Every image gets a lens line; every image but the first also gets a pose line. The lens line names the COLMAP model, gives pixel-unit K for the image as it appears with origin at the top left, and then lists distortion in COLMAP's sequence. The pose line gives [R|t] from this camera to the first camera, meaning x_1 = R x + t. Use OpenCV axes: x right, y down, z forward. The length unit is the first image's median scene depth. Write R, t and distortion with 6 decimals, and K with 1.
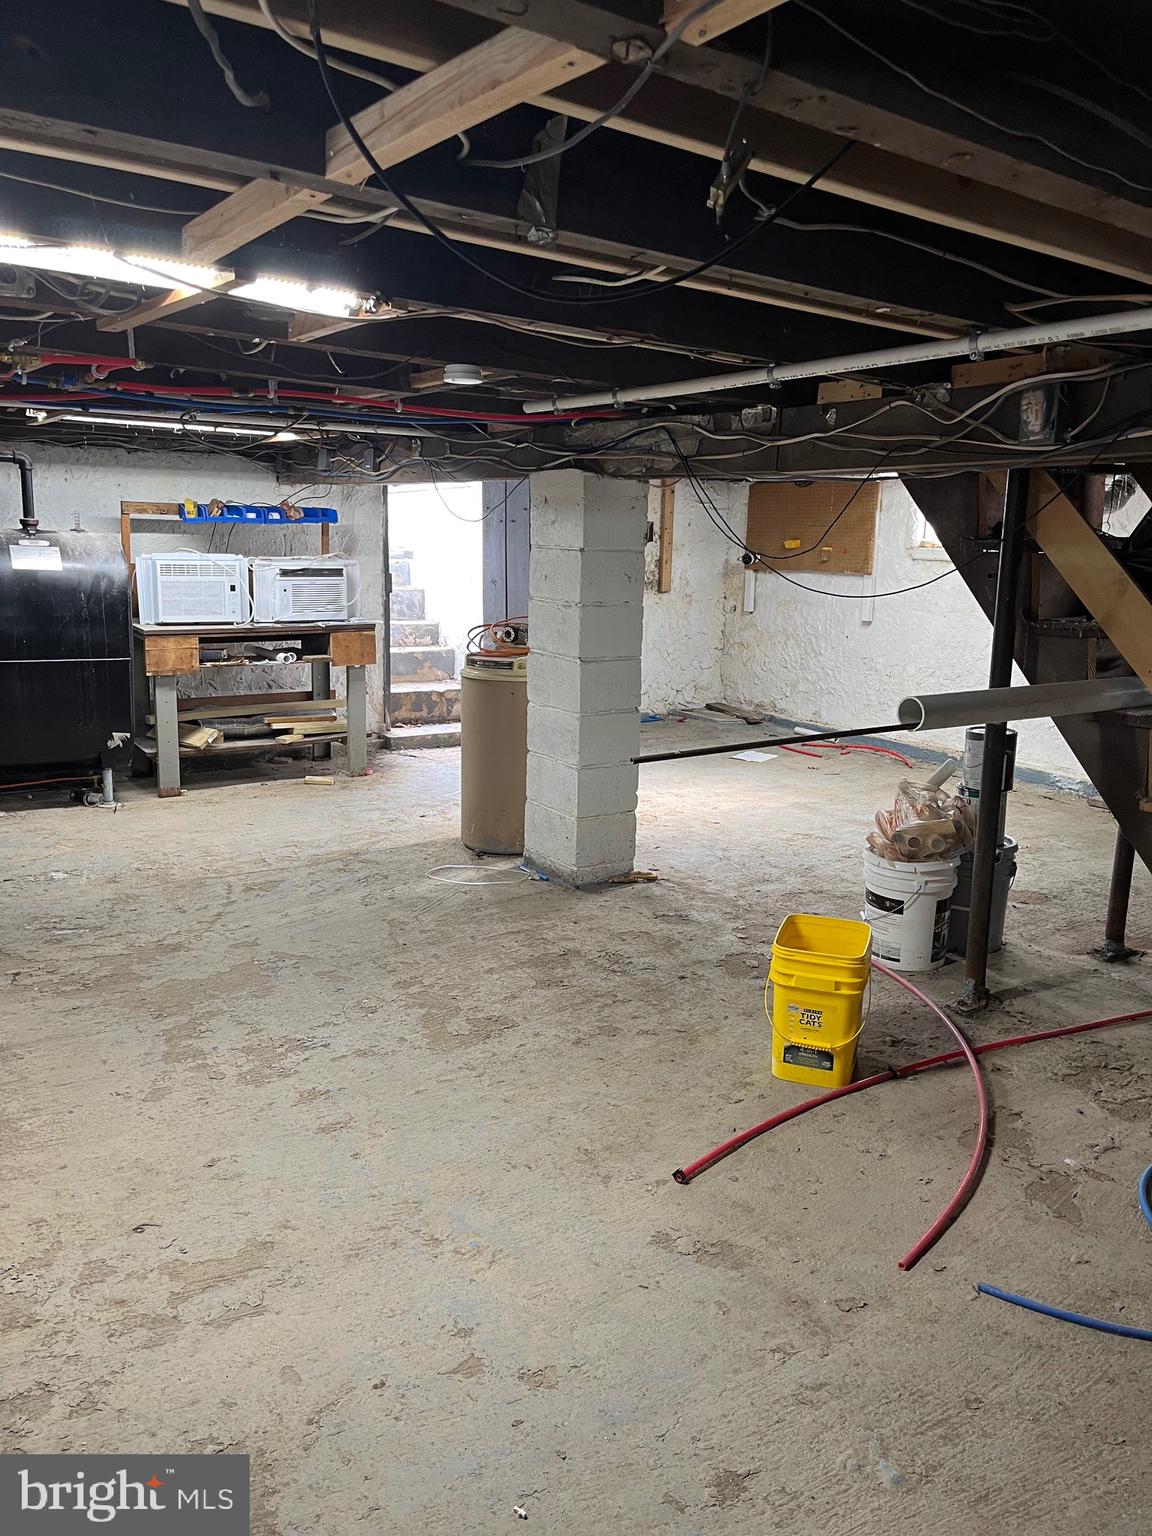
lens RADIAL K [[1164.2, 0, 575.4], [0, 1164.2, 769.0], [0, 0, 1]] dist [0.038508, -0.027227]
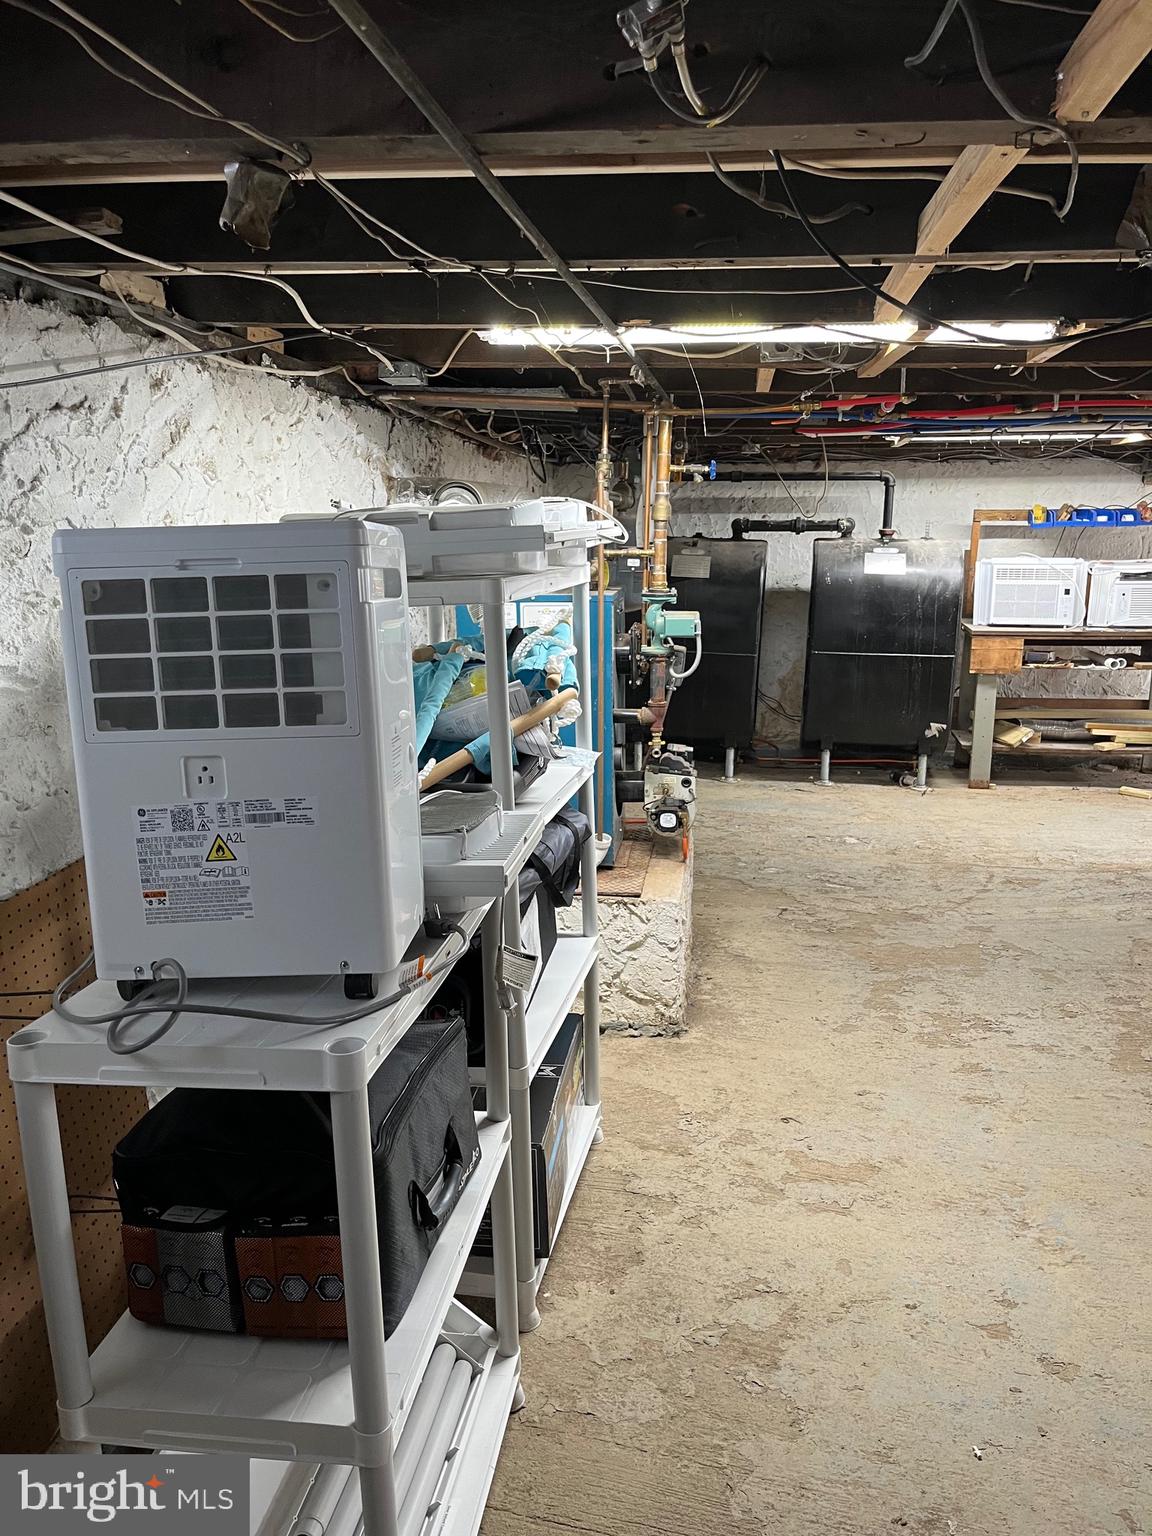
lens RADIAL K [[1164.2, 0, 583.2], [0, 1164.2, 763.5], [0, 0, 1]] dist [0.038508, -0.027227]
pose [[0.732847, 0.113992, -0.670777, 0.114554], [-0.117405, 0.992264, 0.040356, 0.000654], [0.670188, 0.049178, 0.740561, -0.025371]]
